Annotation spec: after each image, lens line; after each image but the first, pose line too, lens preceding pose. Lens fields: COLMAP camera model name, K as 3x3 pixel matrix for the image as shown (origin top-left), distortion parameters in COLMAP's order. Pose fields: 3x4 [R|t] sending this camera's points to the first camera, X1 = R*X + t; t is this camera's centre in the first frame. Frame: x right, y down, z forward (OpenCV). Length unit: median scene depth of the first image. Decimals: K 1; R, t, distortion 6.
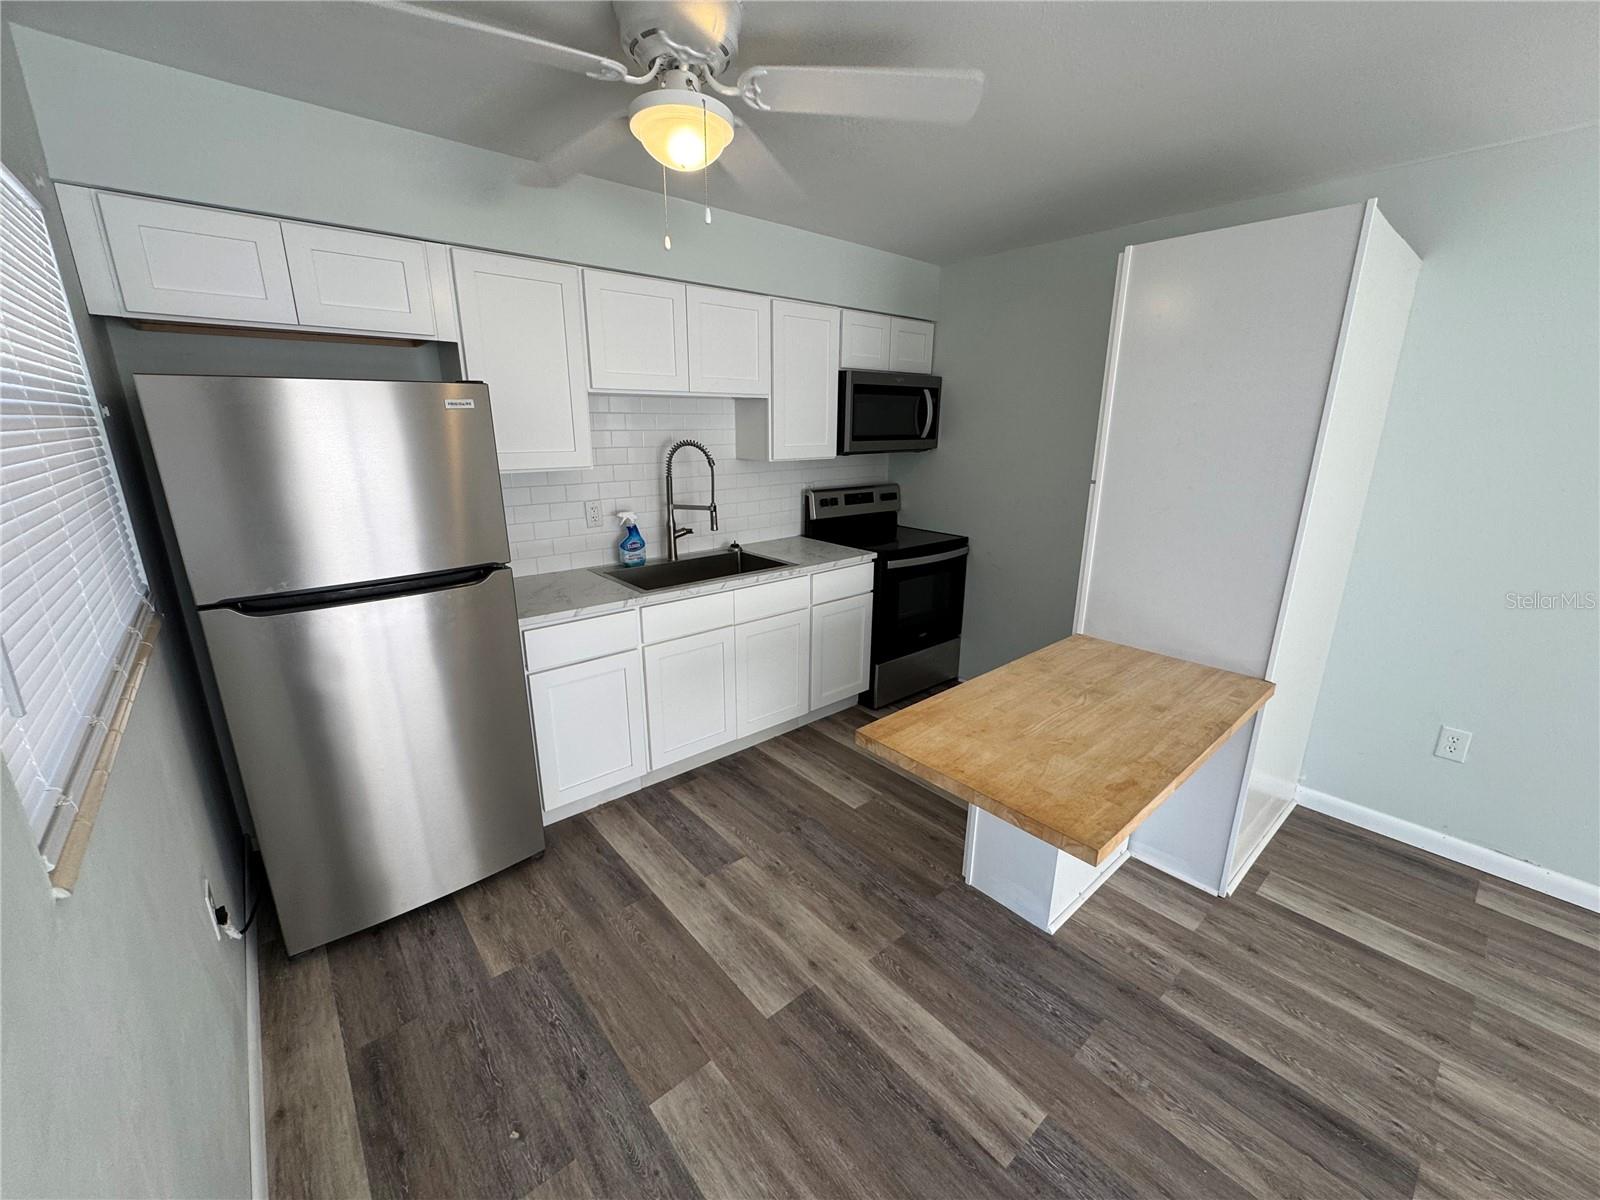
lens RADIAL K [[641.1, 0, 798.3], [0, 641.1, 601.2], [0, 0, 1]] dist [-0.001138, -0.000089]
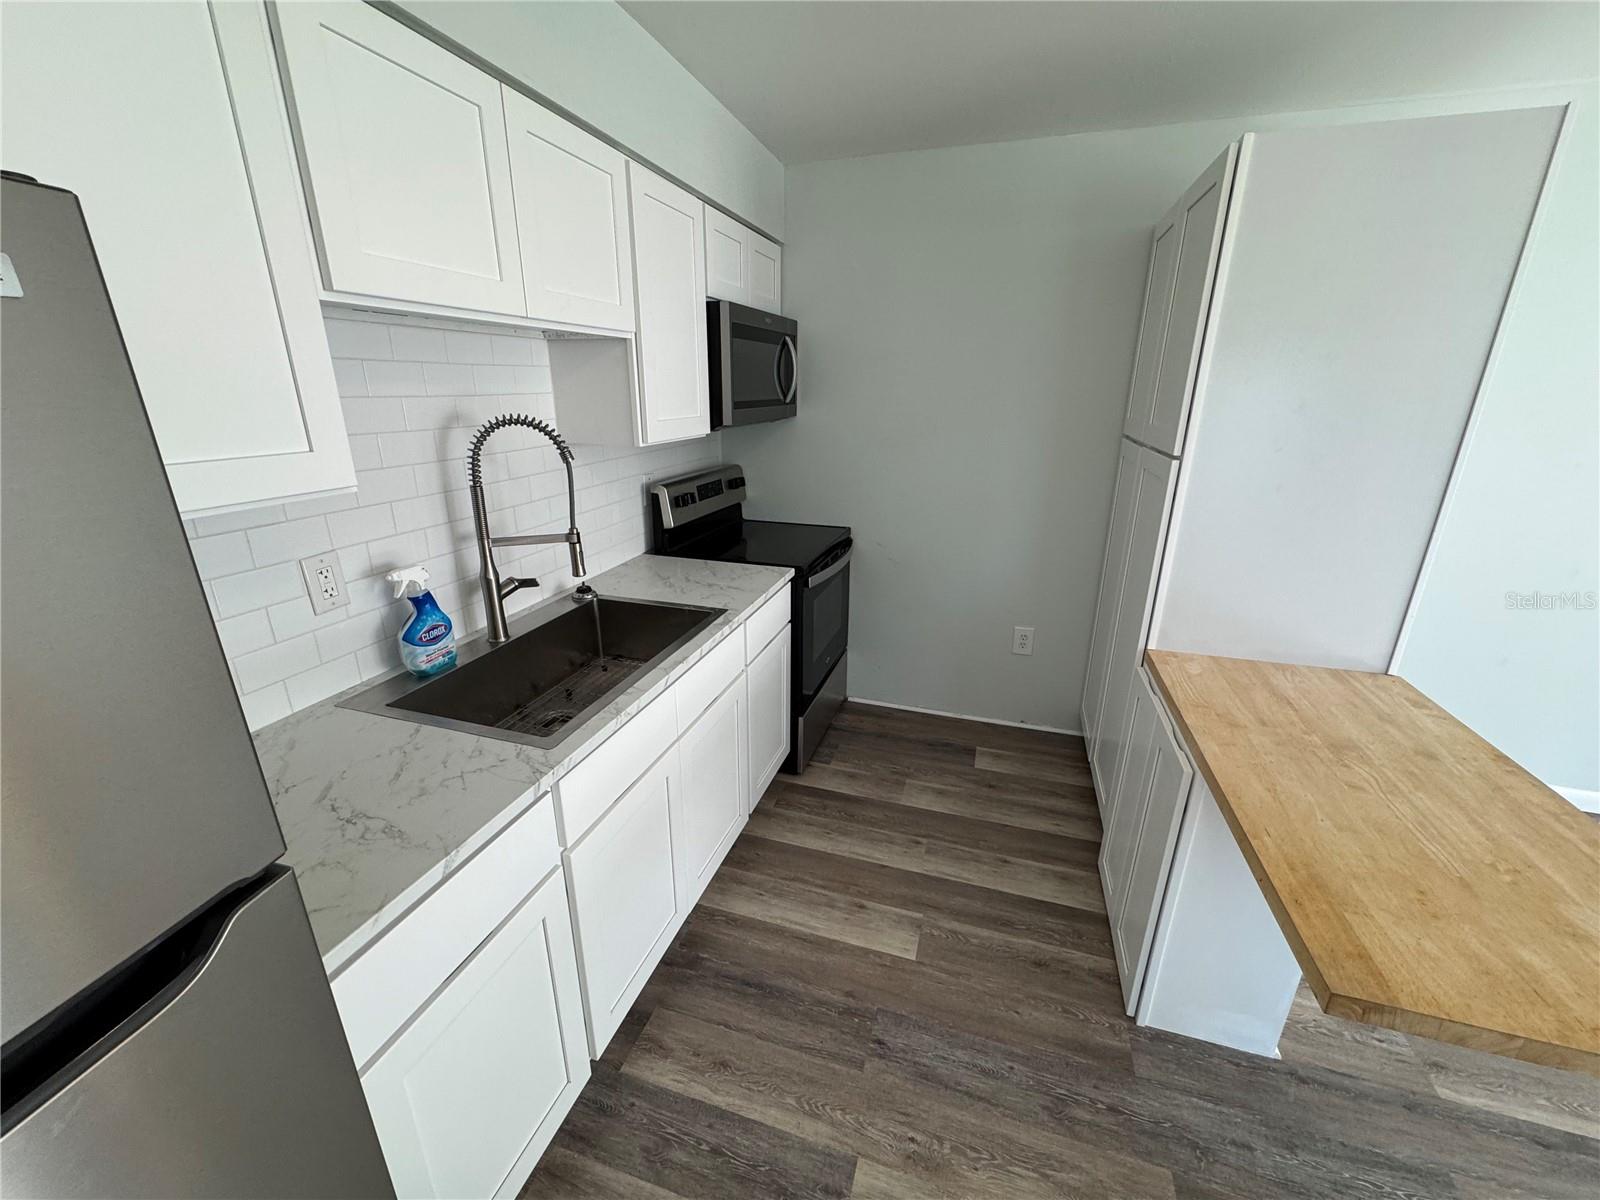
lens RADIAL K [[641.1, 0, 798.3], [0, 641.1, 601.2], [0, 0, 1]] dist [-0.001138, -0.000089]
pose [[0.851443, -0.170065, 0.496108, -0.333121], [0.143290, 0.985407, 0.091875, -0.149693], [-0.504493, -0.007138, 0.863386, 0.555462]]
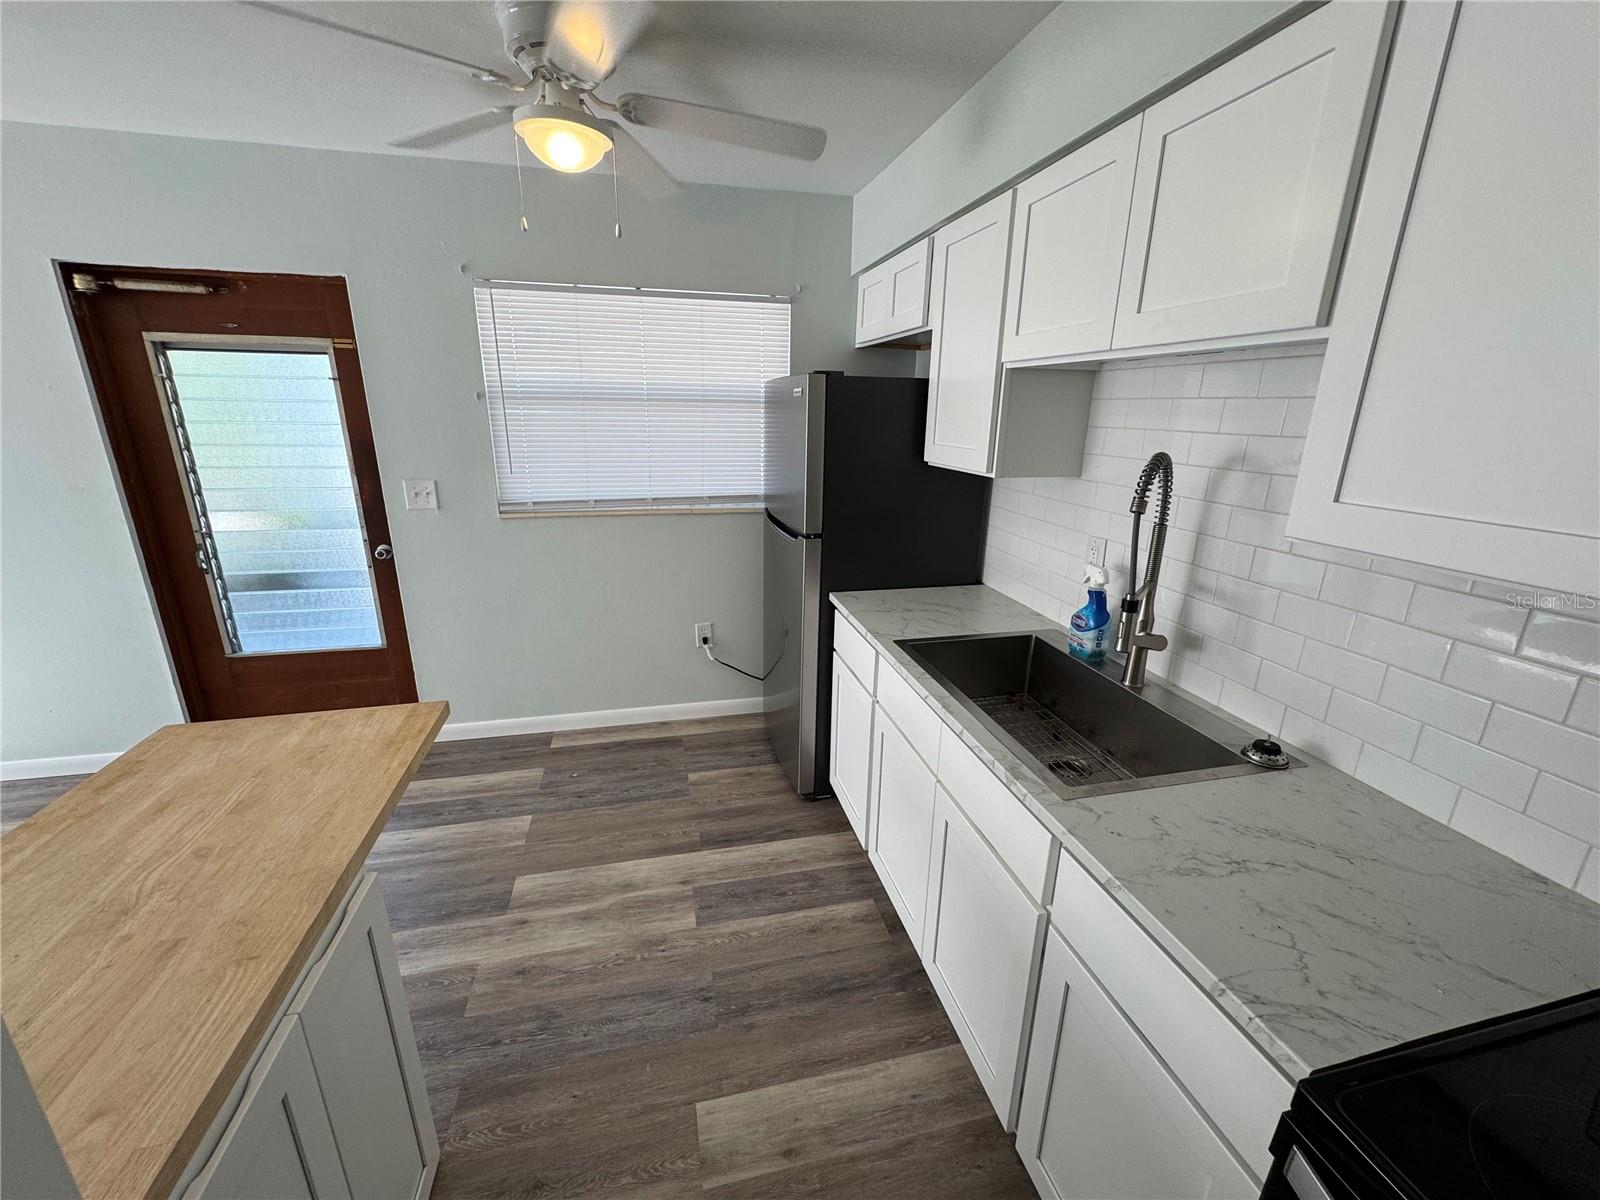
lens RADIAL K [[641.1, 0, 798.3], [0, 641.1, 601.2], [0, 0, 1]] dist [-0.001138, -0.000089]
pose [[-0.457352, 0.246763, -0.854364, 0.479216], [-0.259472, 0.881897, 0.393614, -0.349822], [0.850590, 0.401704, -0.339309, 1.257976]]
